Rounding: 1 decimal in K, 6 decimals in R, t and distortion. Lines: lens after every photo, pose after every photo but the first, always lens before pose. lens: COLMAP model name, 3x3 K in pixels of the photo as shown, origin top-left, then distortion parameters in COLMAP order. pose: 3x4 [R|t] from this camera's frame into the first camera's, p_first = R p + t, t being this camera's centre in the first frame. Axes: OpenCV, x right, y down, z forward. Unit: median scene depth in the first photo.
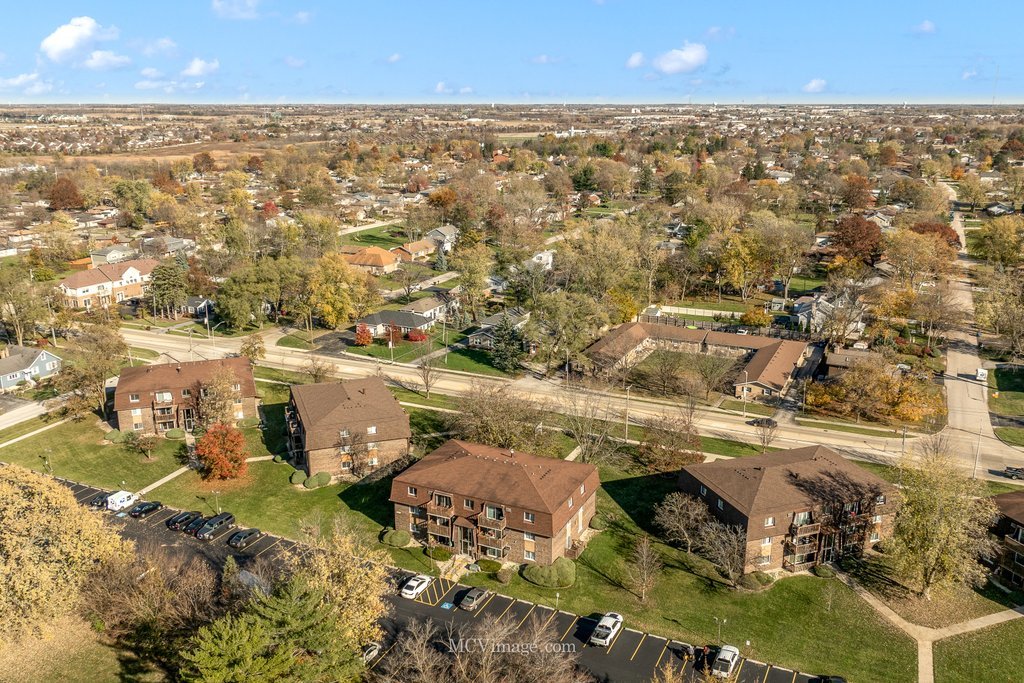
lens RADIAL K [[878.5, 0, 512.0], [0, 878.5, 341.5], [0, 0, 1]] dist [-0.013538, -0.003533]
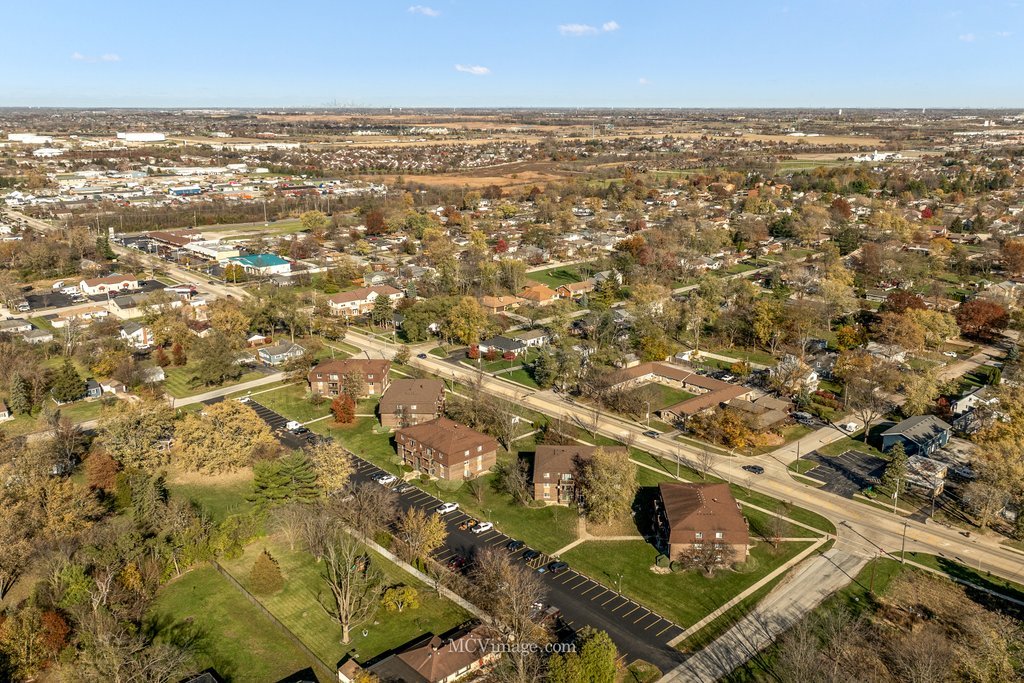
lens RADIAL K [[878.5, 0, 512.0], [0, 878.5, 341.5], [0, 0, 1]] dist [-0.013538, -0.003533]
pose [[0.923306, 0.097457, -0.371493, 0.592968], [-0.096373, 0.995112, 0.021531, -0.082703], [0.371776, 0.015923, 0.928186, -0.555536]]
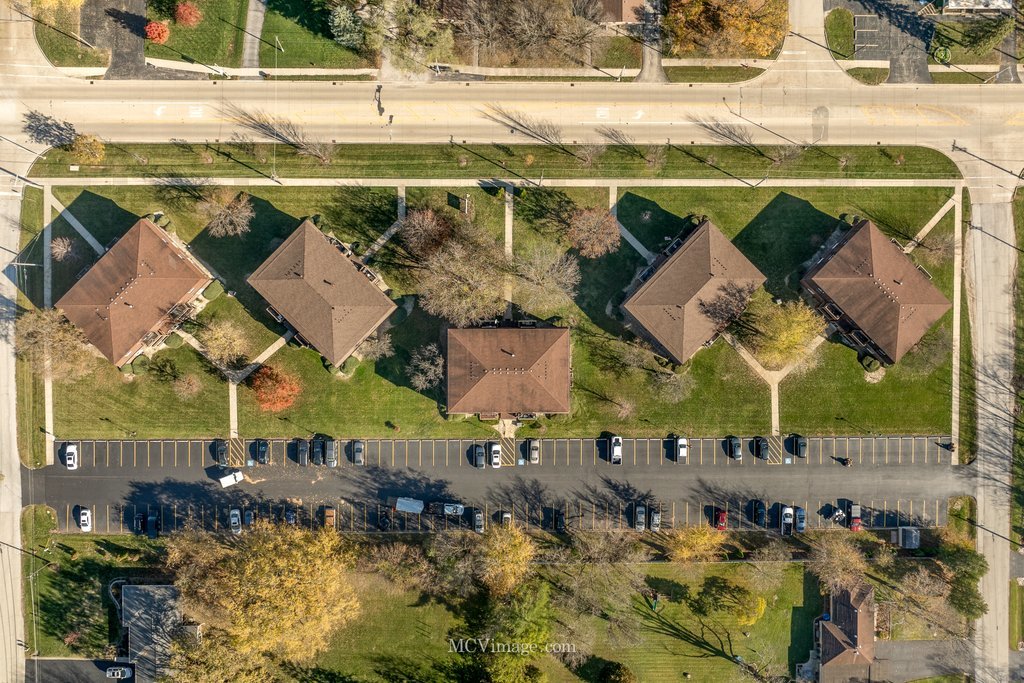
lens RADIAL K [[878.5, 0, 512.0], [0, 878.5, 341.5], [0, 0, 1]] dist [-0.013538, -0.003533]
pose [[0.900435, -0.434638, 0.017528, -0.011573], [0.084552, 0.214407, 0.973078, -0.873673], [-0.426694, -0.874711, 0.229809, 0.508851]]
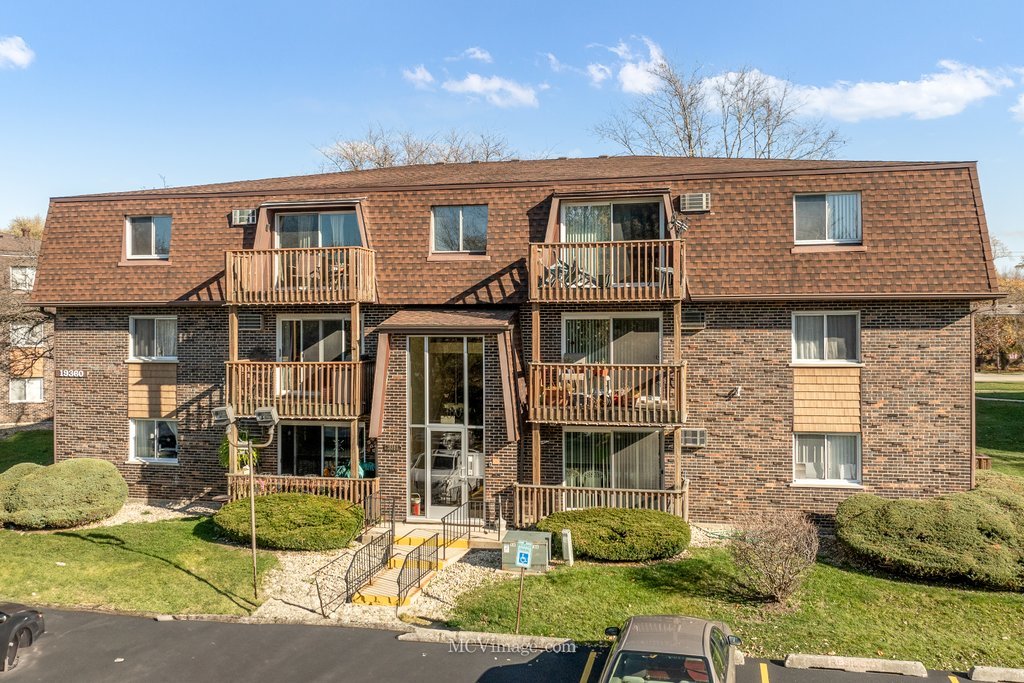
lens RADIAL K [[878.5, 0, 512.0], [0, 878.5, 341.5], [0, 0, 1]] dist [-0.013538, -0.003533]
pose [[0.969972, 0.001881, 0.243210, -0.056333], [0.062375, 0.964603, -0.256222, 0.173119], [-0.235083, 0.263698, 0.935521, 0.554923]]
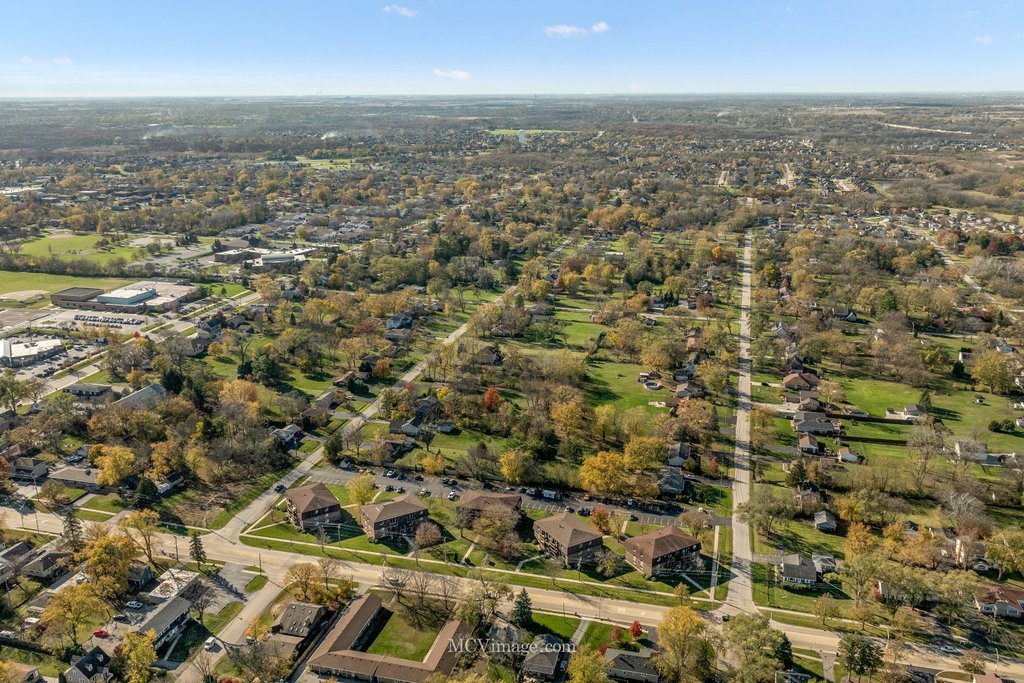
lens RADIAL K [[853.1, 0, 512.0], [0, 853.1, 341.5], [0, 0, 1]] dist [-0.034677, -0.004198]
pose [[-0.982096, 0.058564, -0.179045, 0.281910], [-0.043396, 0.854552, 0.517550, -1.304305], [0.183313, 0.516054, -0.836711, 2.255249]]
